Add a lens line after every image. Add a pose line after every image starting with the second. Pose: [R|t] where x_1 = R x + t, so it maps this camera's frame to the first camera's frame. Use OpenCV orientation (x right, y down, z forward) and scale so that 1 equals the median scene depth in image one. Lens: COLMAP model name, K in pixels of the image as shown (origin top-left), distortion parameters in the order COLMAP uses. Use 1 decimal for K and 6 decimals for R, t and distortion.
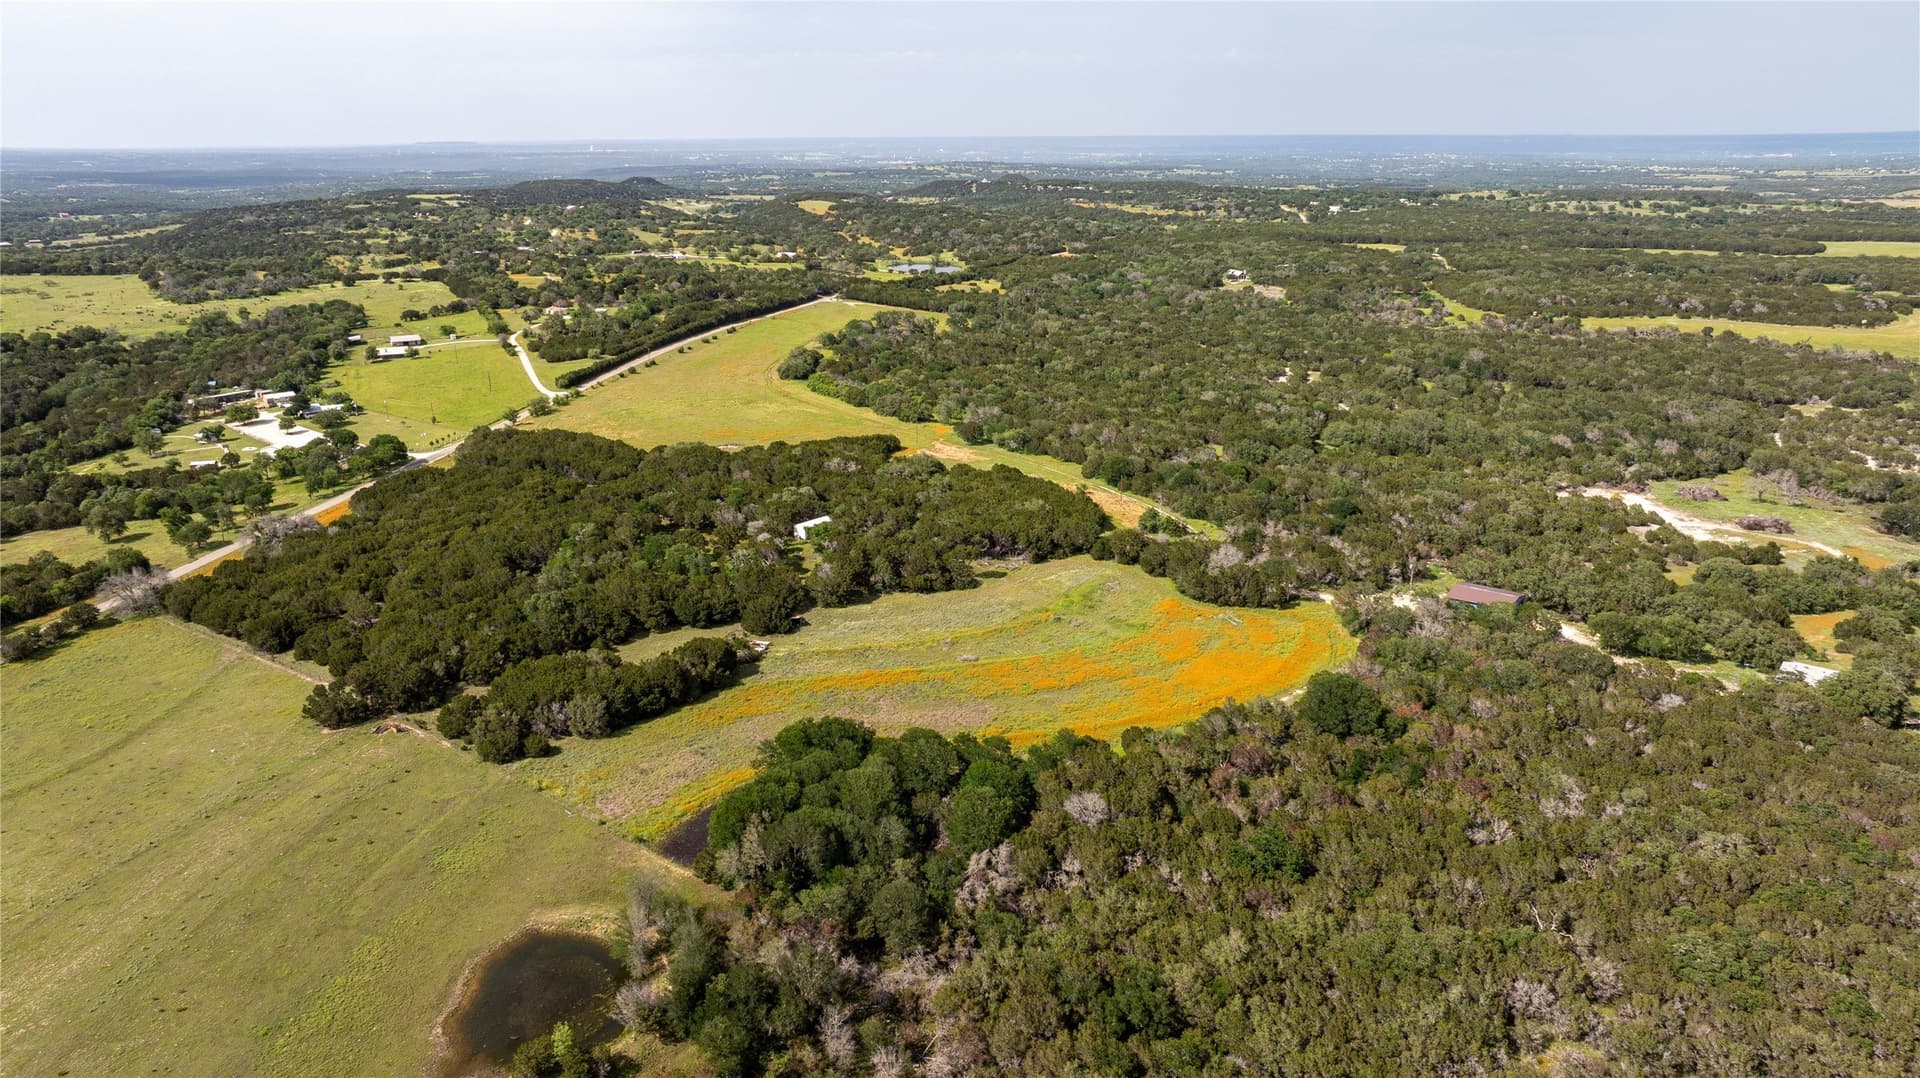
lens RADIAL K [[1359.3, 0, 960.0], [0, 1359.3, 539.0], [0, 0, 1]] dist [-0.041390, 0.047664]
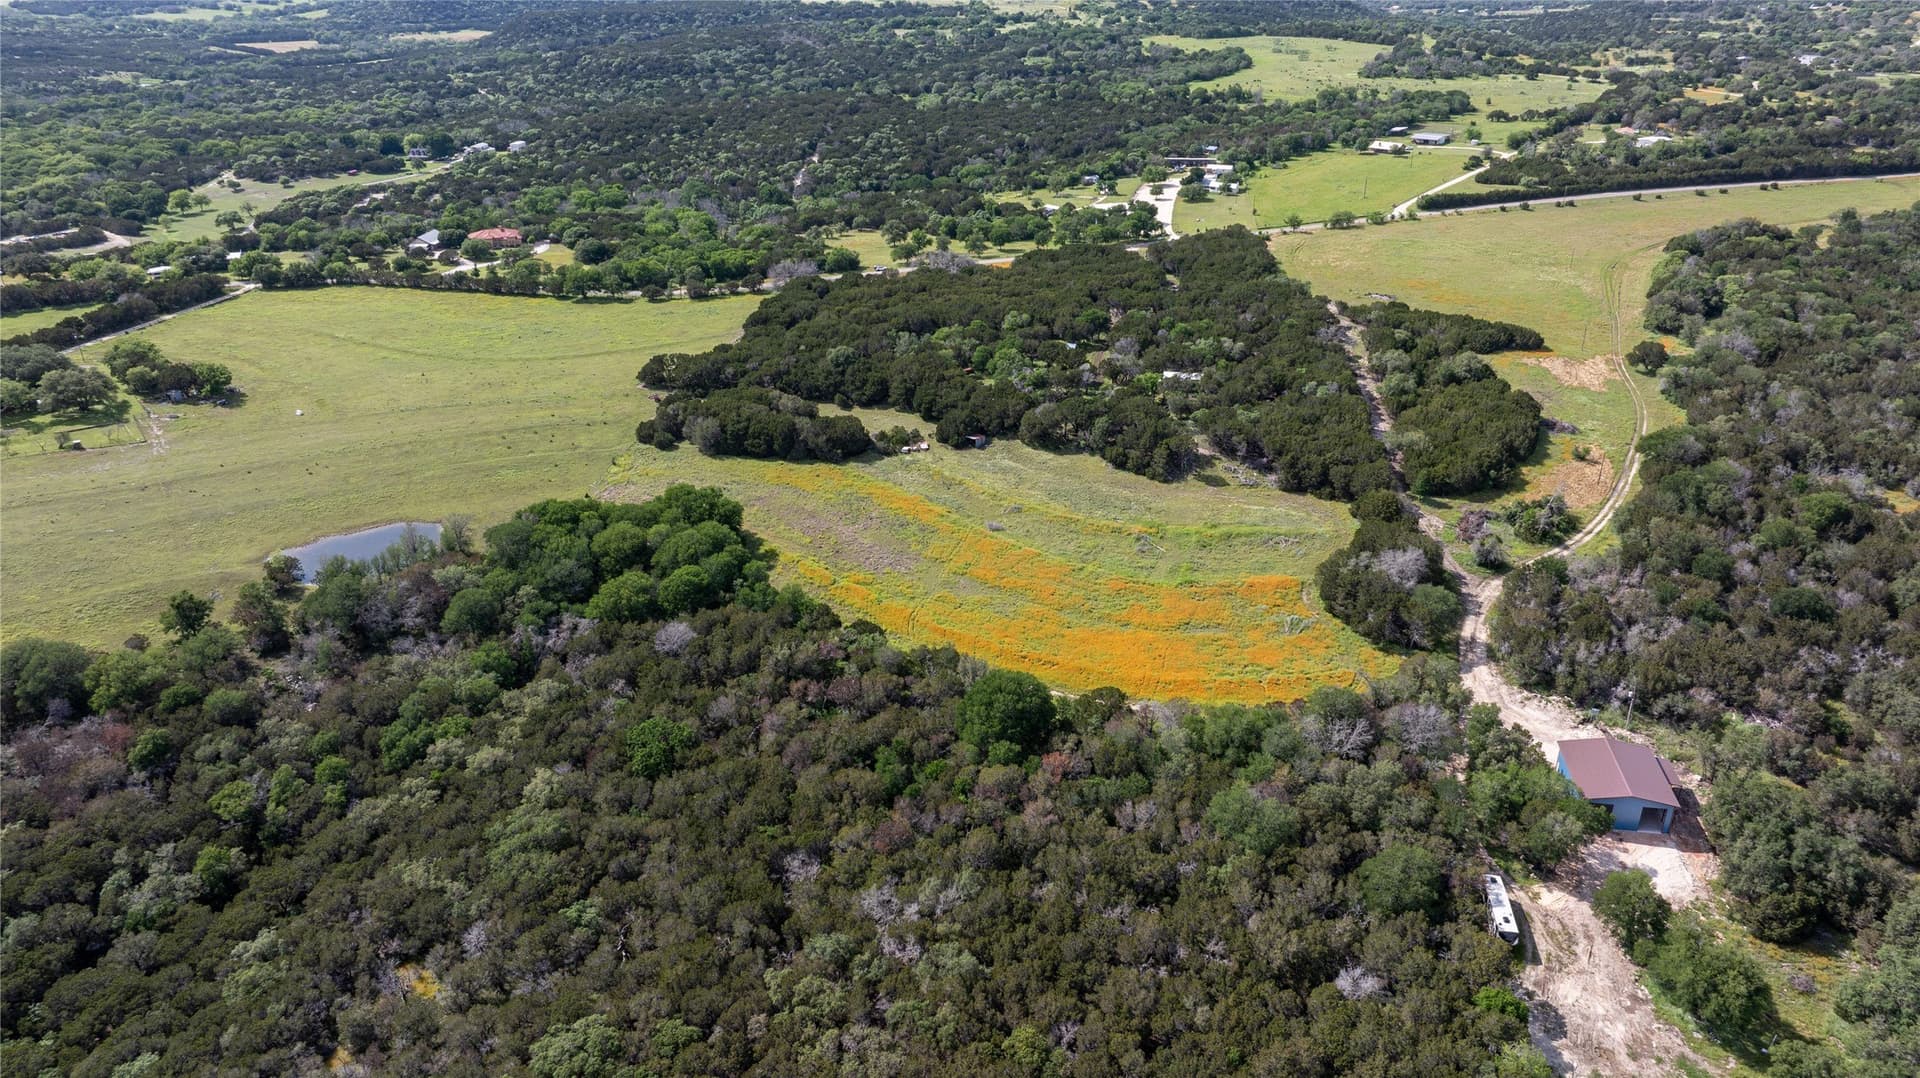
lens RADIAL K [[1356.6, 0, 960.0], [0, 1356.6, 539.0], [0, 0, 1]] dist [-0.015471, -0.000218]
pose [[0.482514, 0.376052, -0.791053, 0.634130], [-0.250341, 0.924679, 0.286876, -0.144932], [0.839351, 0.059611, 0.540312, 0.375214]]
